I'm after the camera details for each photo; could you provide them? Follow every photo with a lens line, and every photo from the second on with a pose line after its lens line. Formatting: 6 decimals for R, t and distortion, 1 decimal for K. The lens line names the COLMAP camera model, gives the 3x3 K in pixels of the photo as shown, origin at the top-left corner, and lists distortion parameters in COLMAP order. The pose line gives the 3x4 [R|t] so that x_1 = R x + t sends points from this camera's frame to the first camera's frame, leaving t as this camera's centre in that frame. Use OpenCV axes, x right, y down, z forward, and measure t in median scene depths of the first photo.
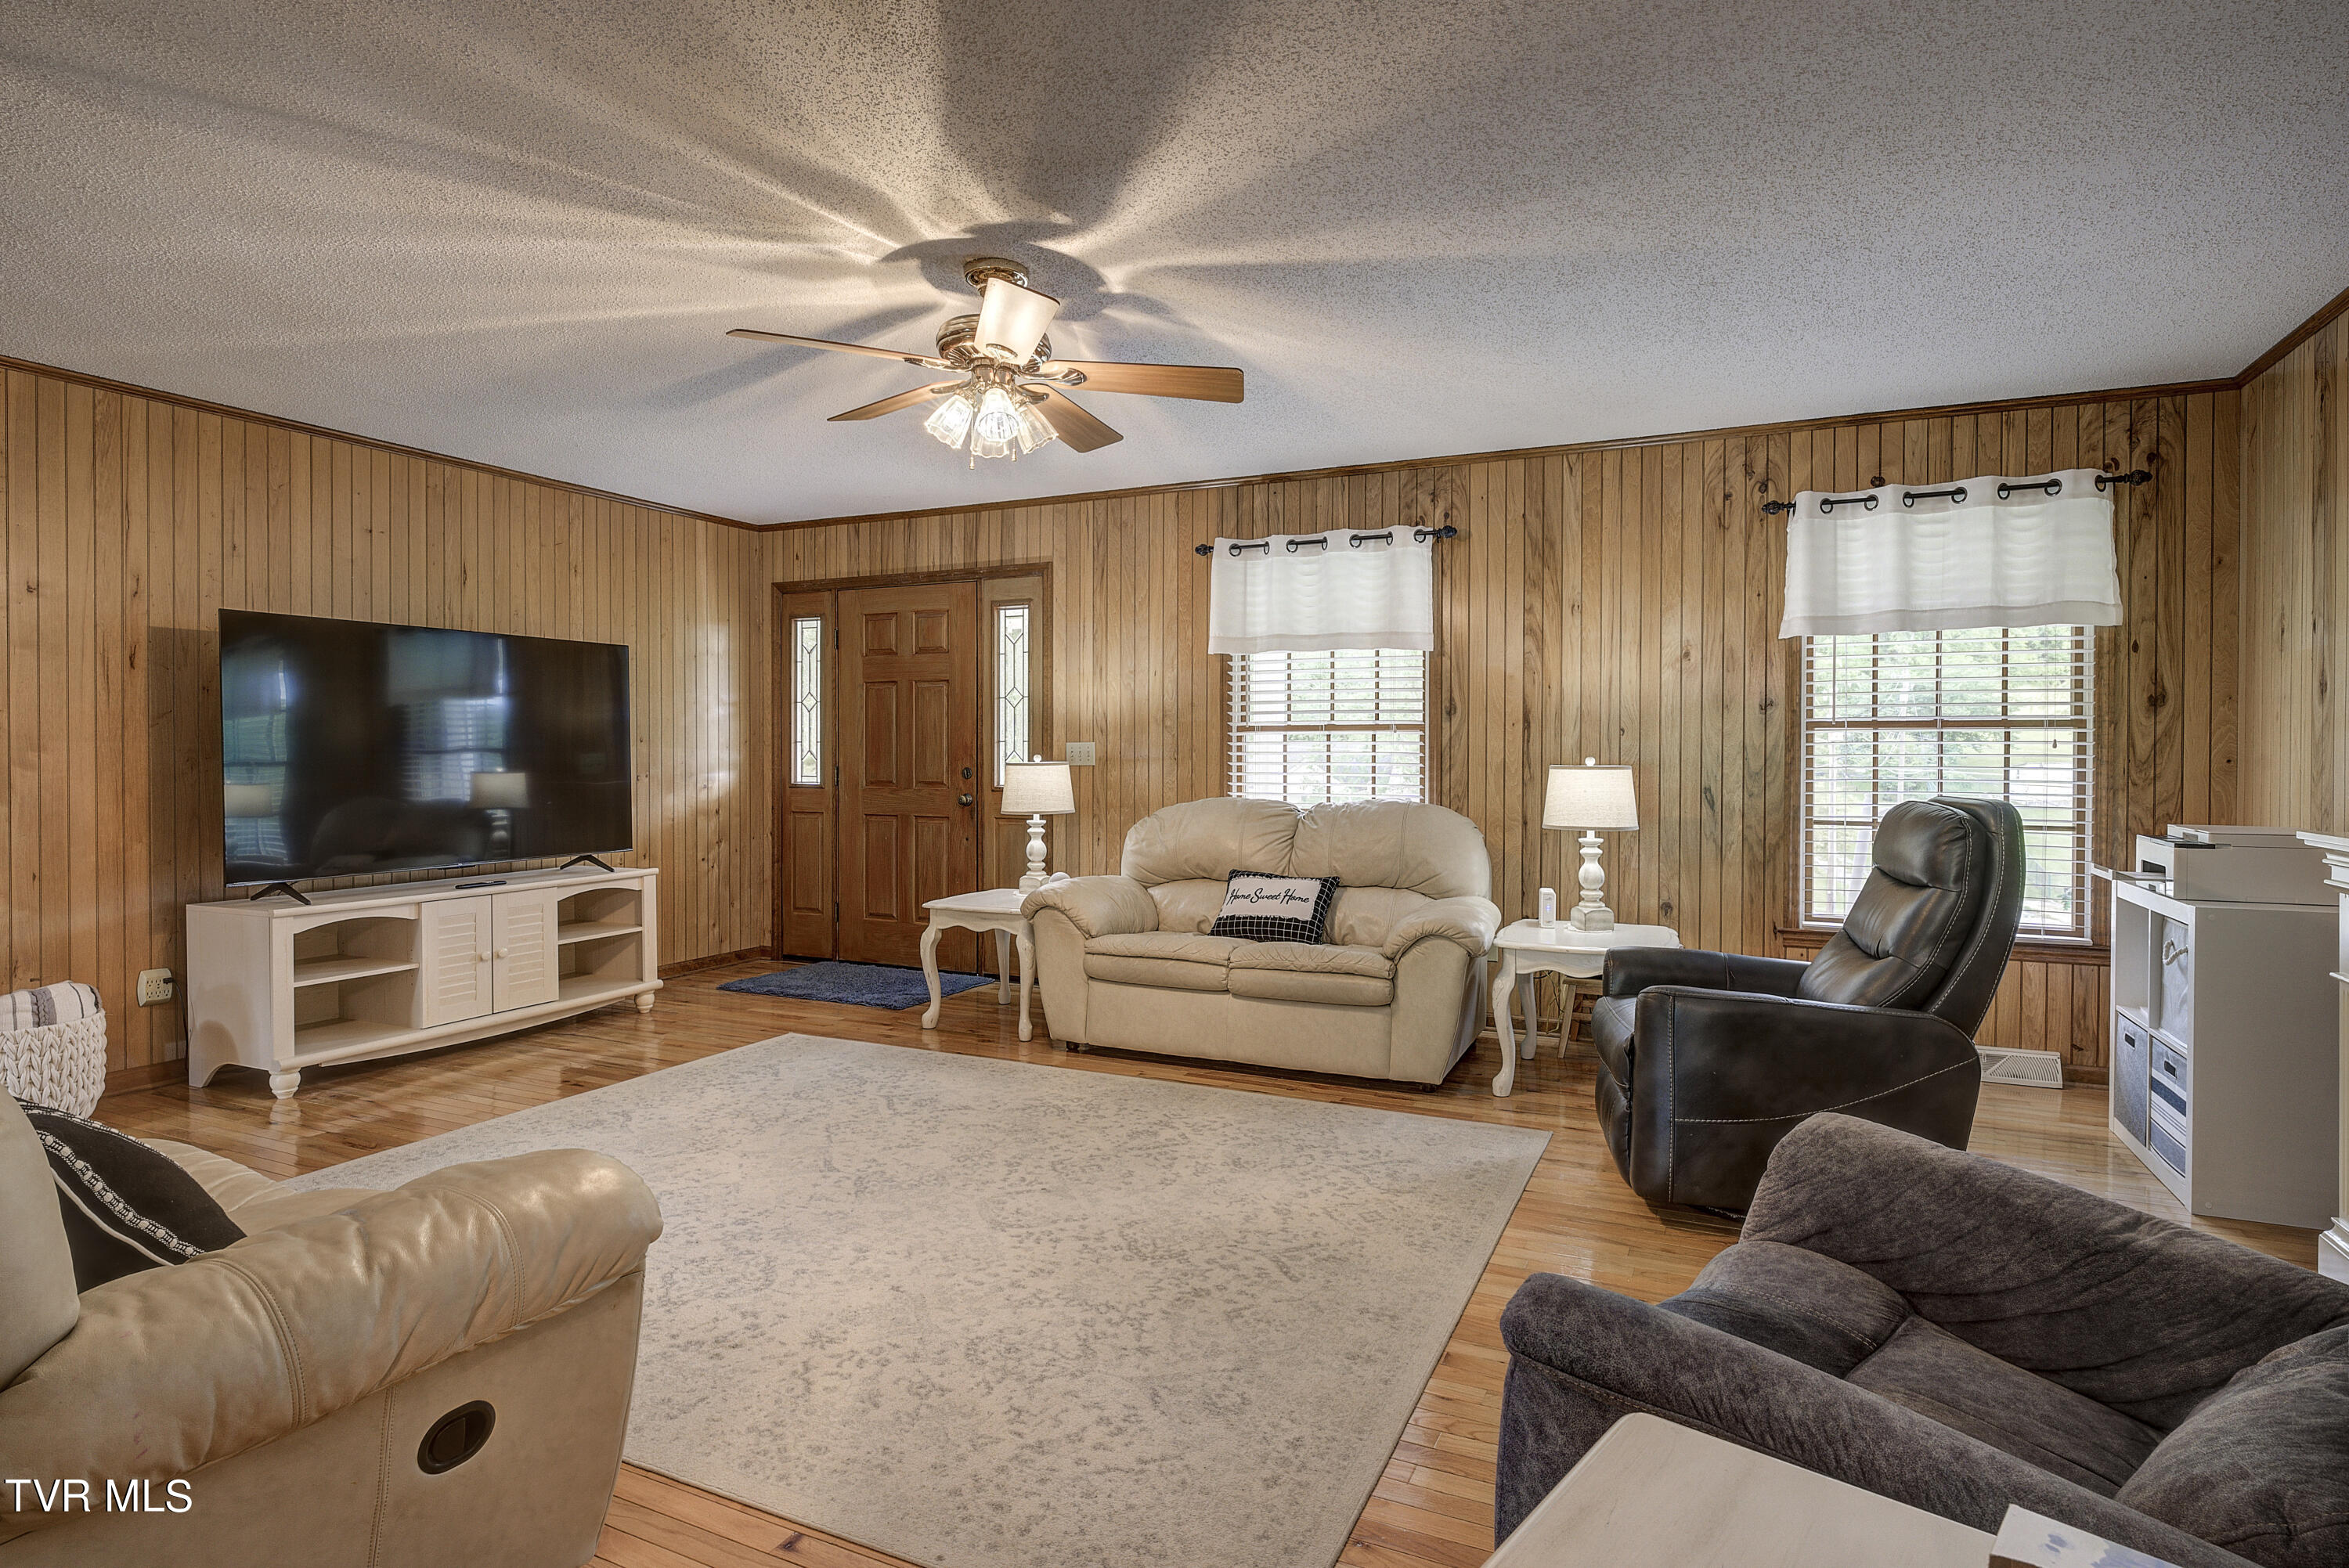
lens RADIAL K [[1208.2, 0, 1174.1], [0, 1208.2, 764.0], [0, 0, 1]] dist [-0.004544, -0.000762]
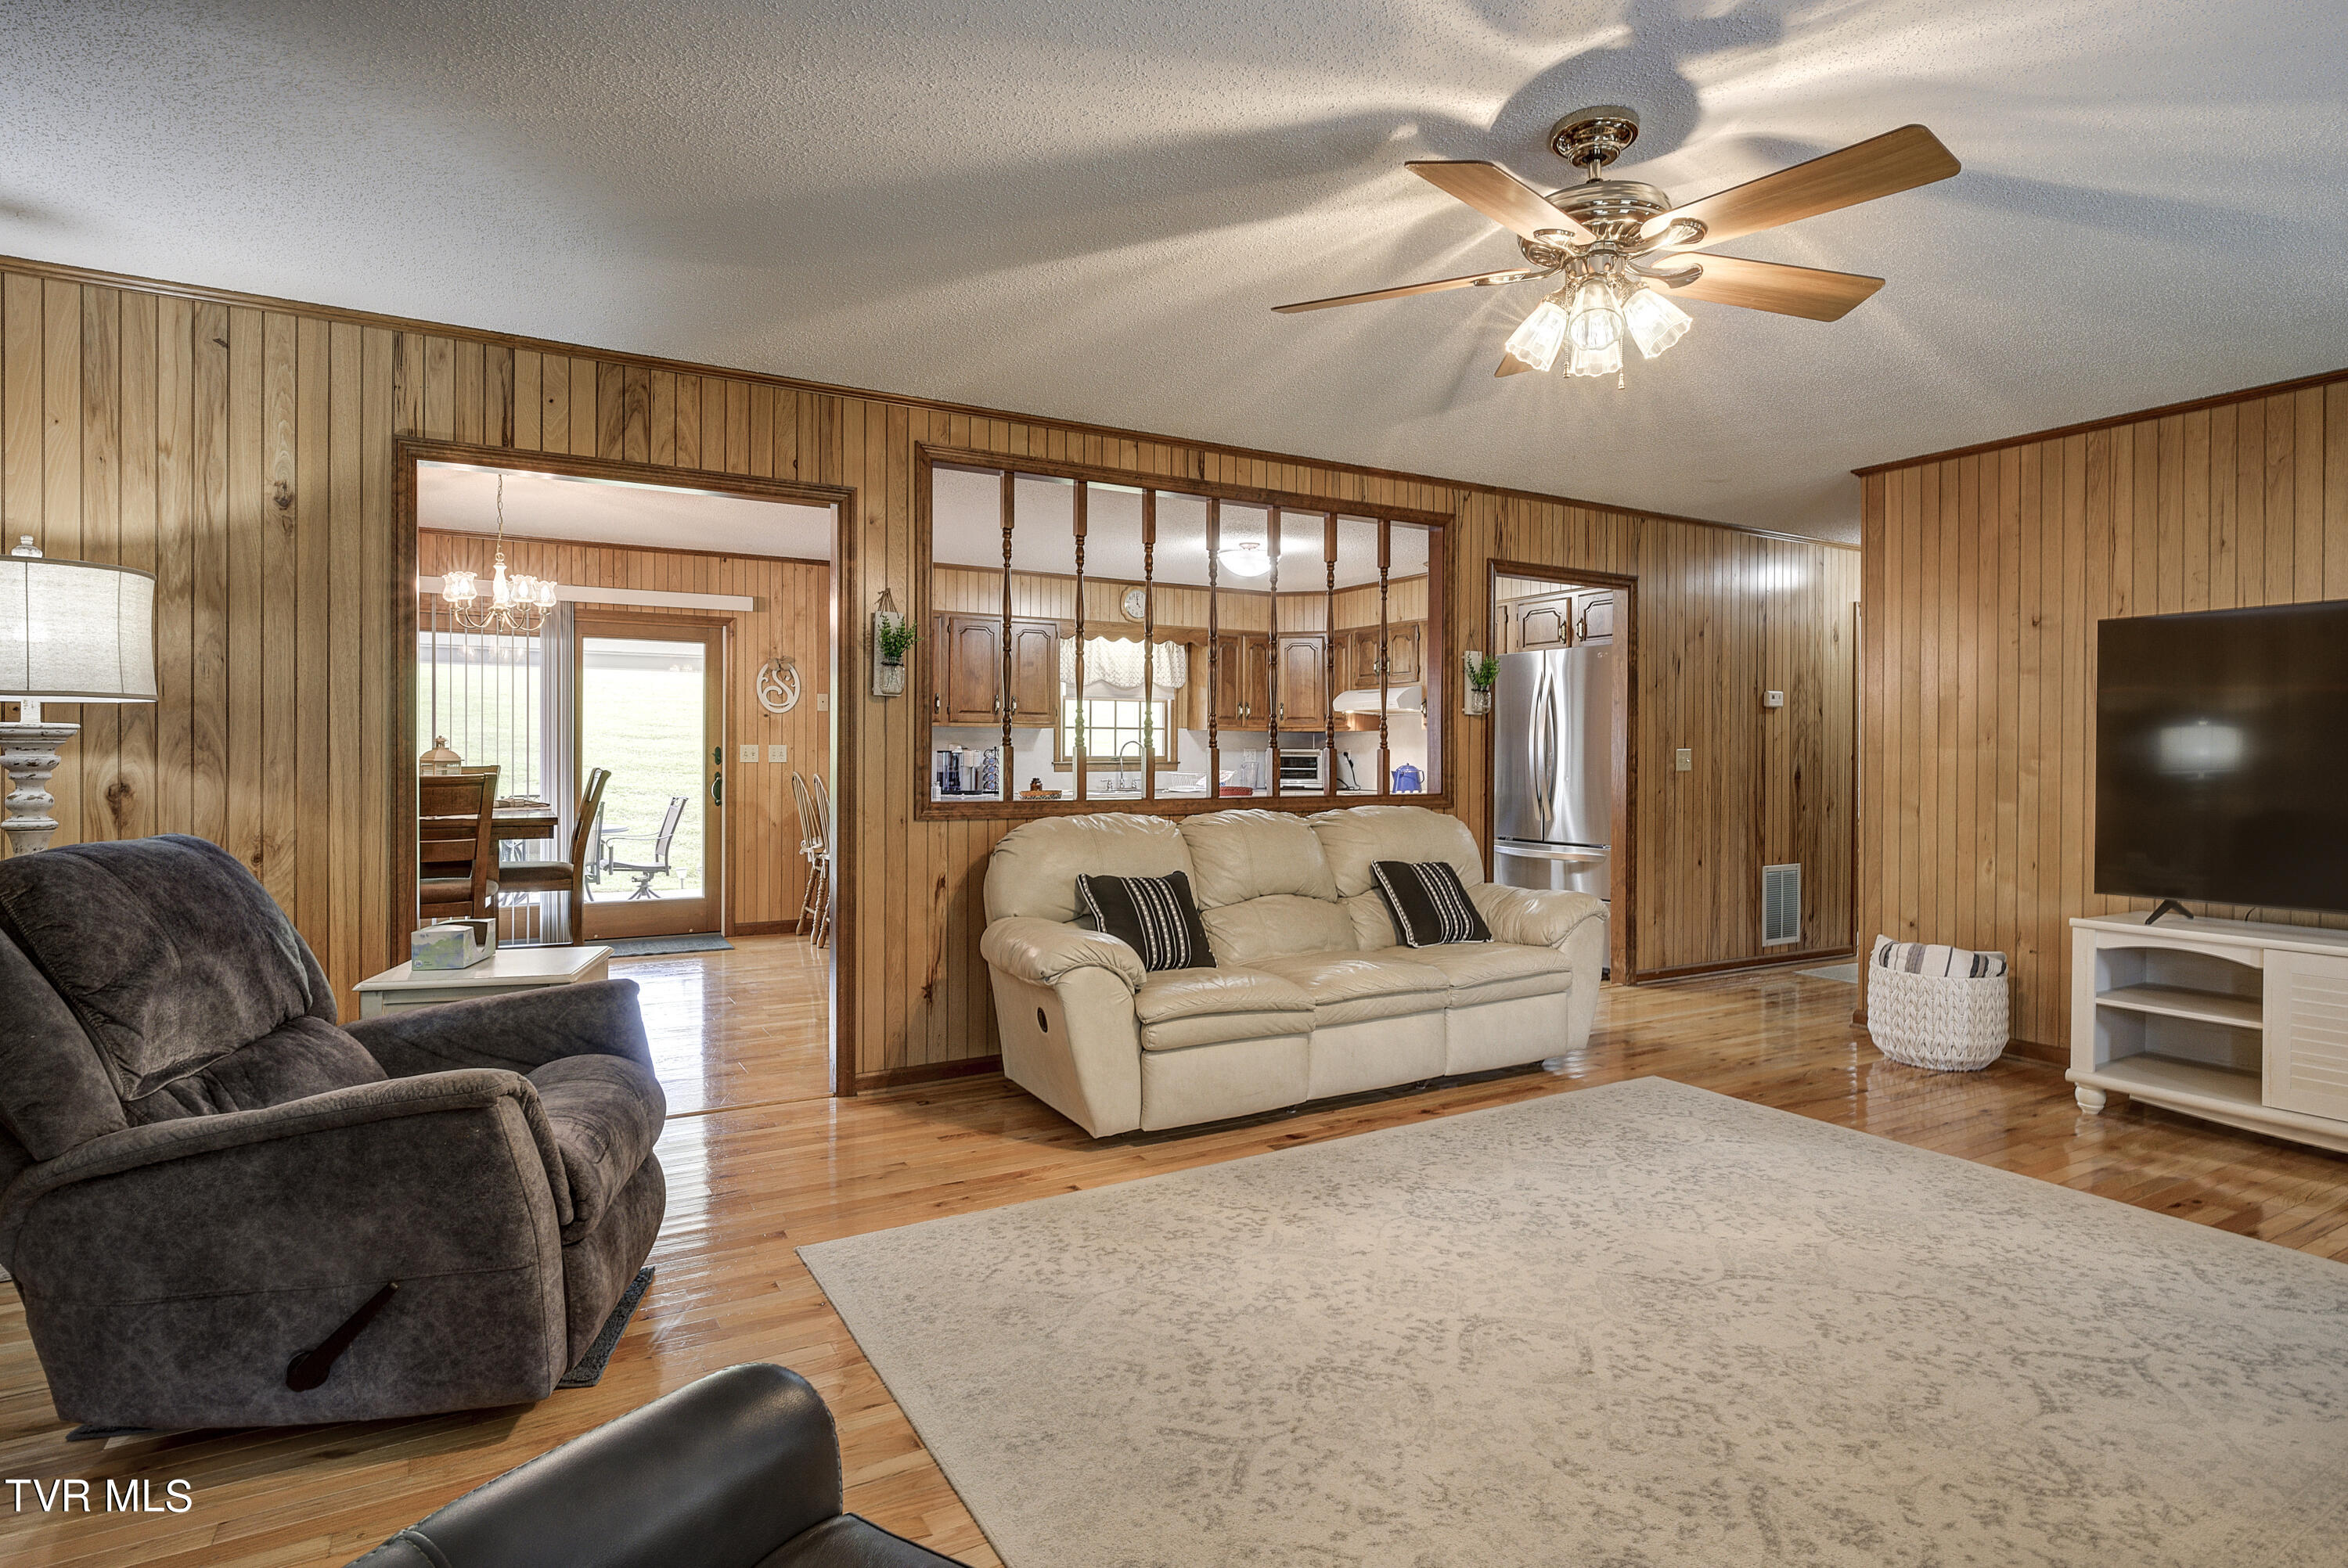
lens RADIAL K [[1207.6, 0, 1202.4], [0, 1207.6, 751.6], [0, 0, 1]] dist [-0.004544, -0.000762]
pose [[-0.550987, -0.005974, -0.834492, 0.483303], [-0.013071, 0.999913, 0.001472, -0.009055], [0.834411, 0.011719, -0.551018, 0.943987]]
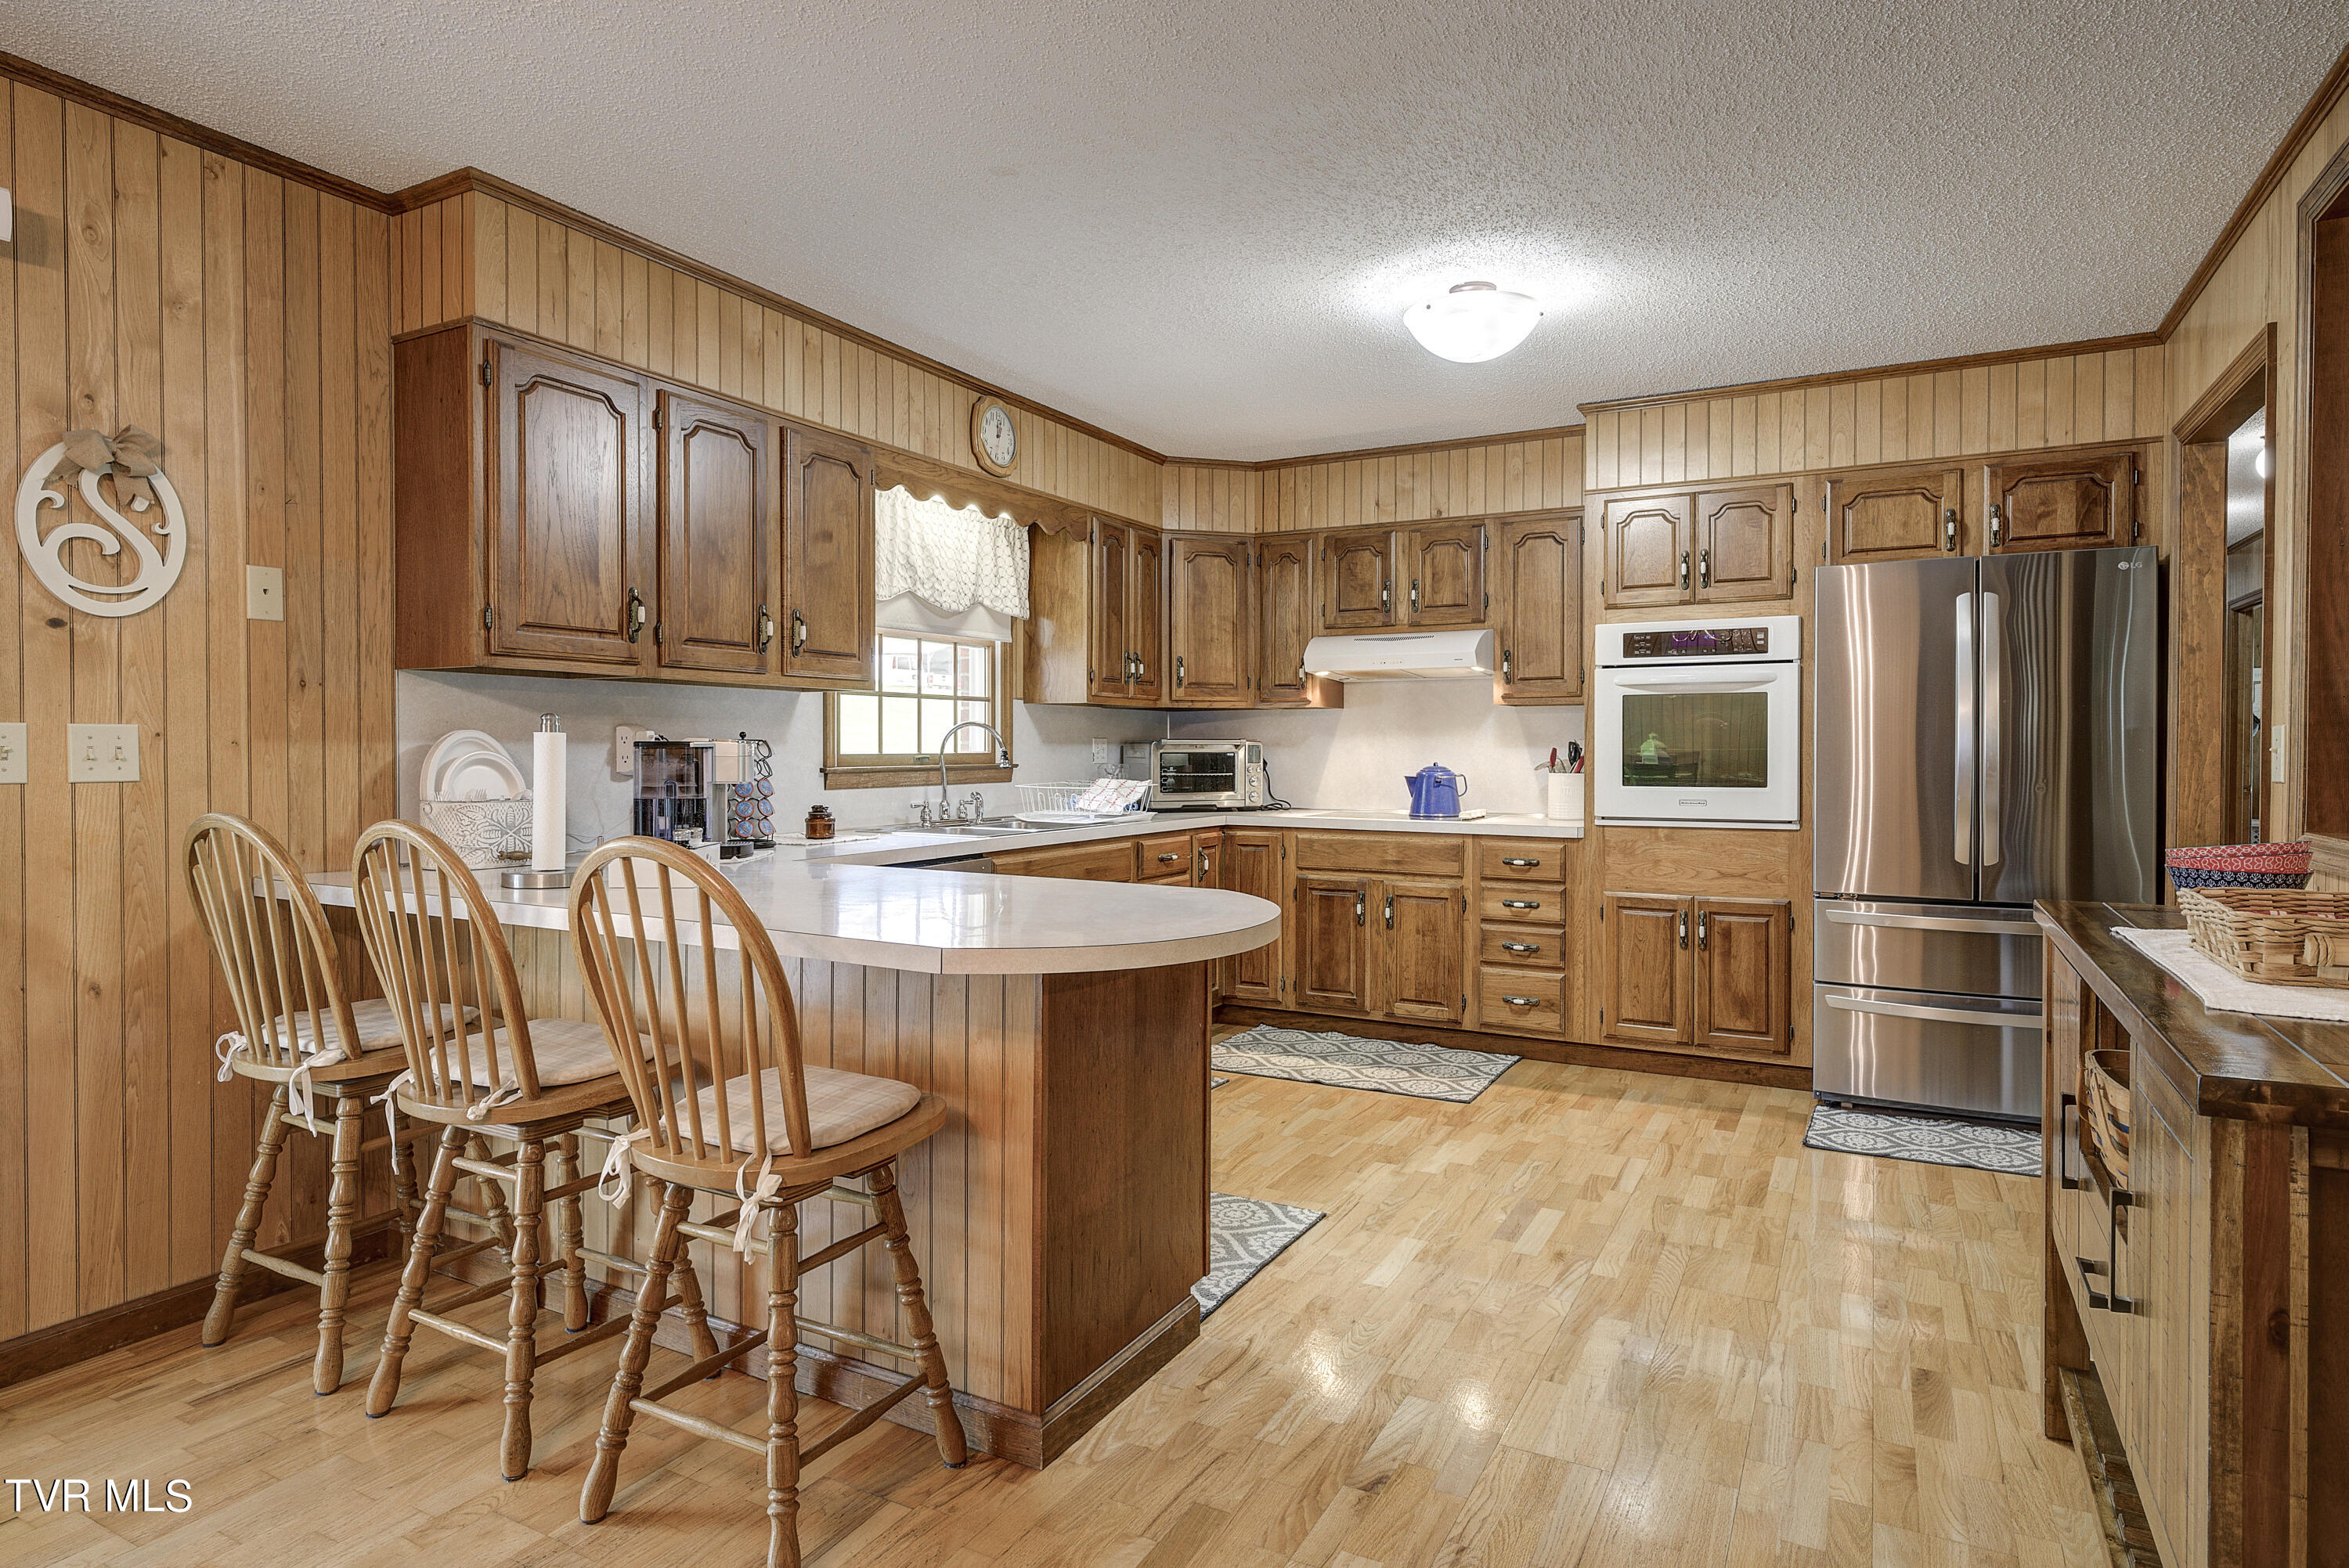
lens RADIAL K [[1288.8, 0, 1188.7], [0, 1288.8, 767.3], [0, 0, 1]] dist [0.003124, -0.003515]
pose [[-0.055303, 0.010750, -0.998412, -0.151371], [-0.009201, 0.999894, 0.011275, 0.001445], [0.998427, 0.009809, -0.055198, -0.112369]]
